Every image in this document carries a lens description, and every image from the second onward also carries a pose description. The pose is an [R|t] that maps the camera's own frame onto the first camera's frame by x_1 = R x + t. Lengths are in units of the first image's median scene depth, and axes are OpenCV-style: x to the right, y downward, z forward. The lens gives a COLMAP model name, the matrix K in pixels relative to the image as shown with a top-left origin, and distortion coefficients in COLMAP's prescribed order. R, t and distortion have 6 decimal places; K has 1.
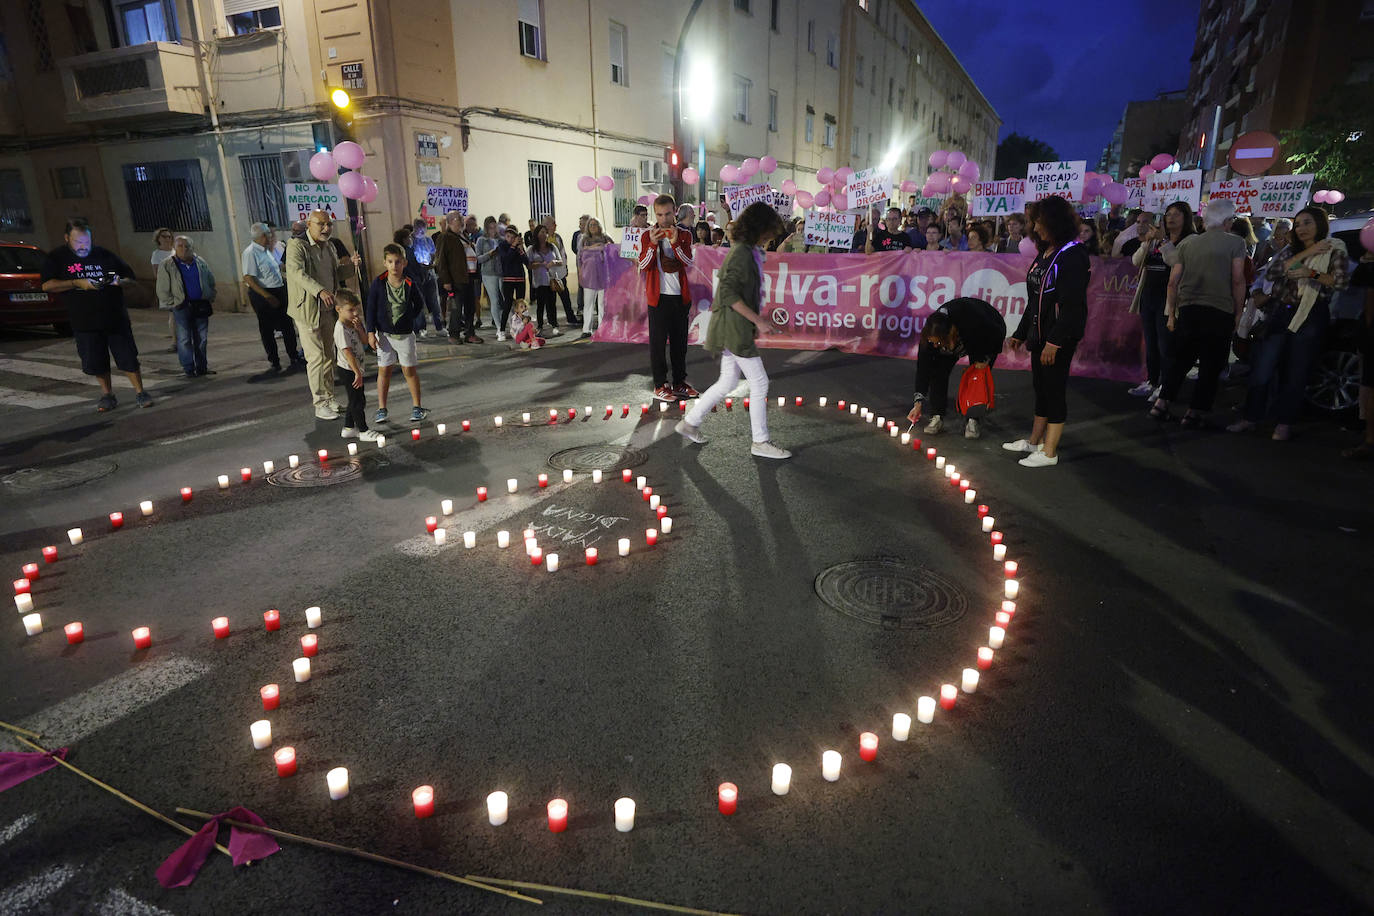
lens RADIAL K [[791.7, 0, 685.2], [0, 791.7, 467.5], [0, 0, 1]] dist [0.004347, -0.011064]
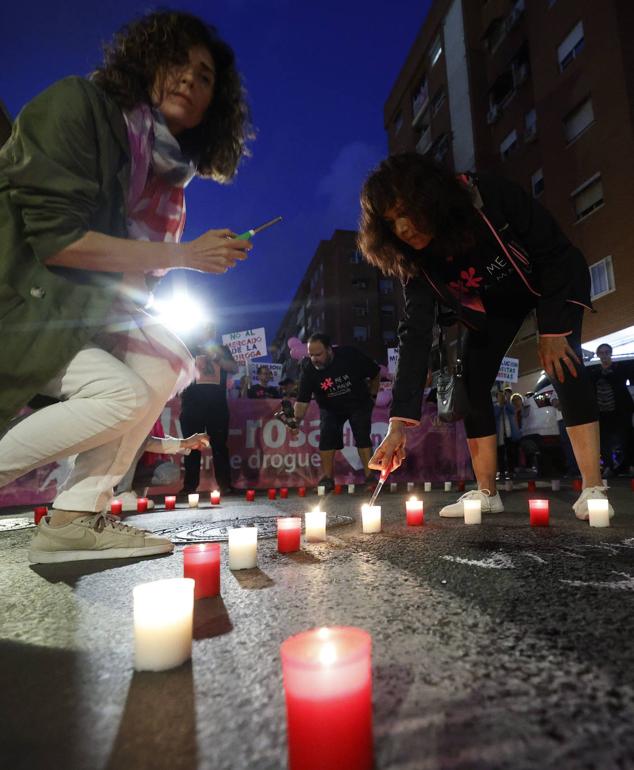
lens RADIAL K [[518.5, 0, 393.3], [0, 518.5, 387.8], [0, 0, 1]] dist [-0.021562, 0.002771]
pose [[0.710227, 0.085619, 0.698747, -0.086574], [0.241713, 0.902575, -0.356278, 0.015473], [-0.661176, 0.421934, 0.620338, 0.236357]]
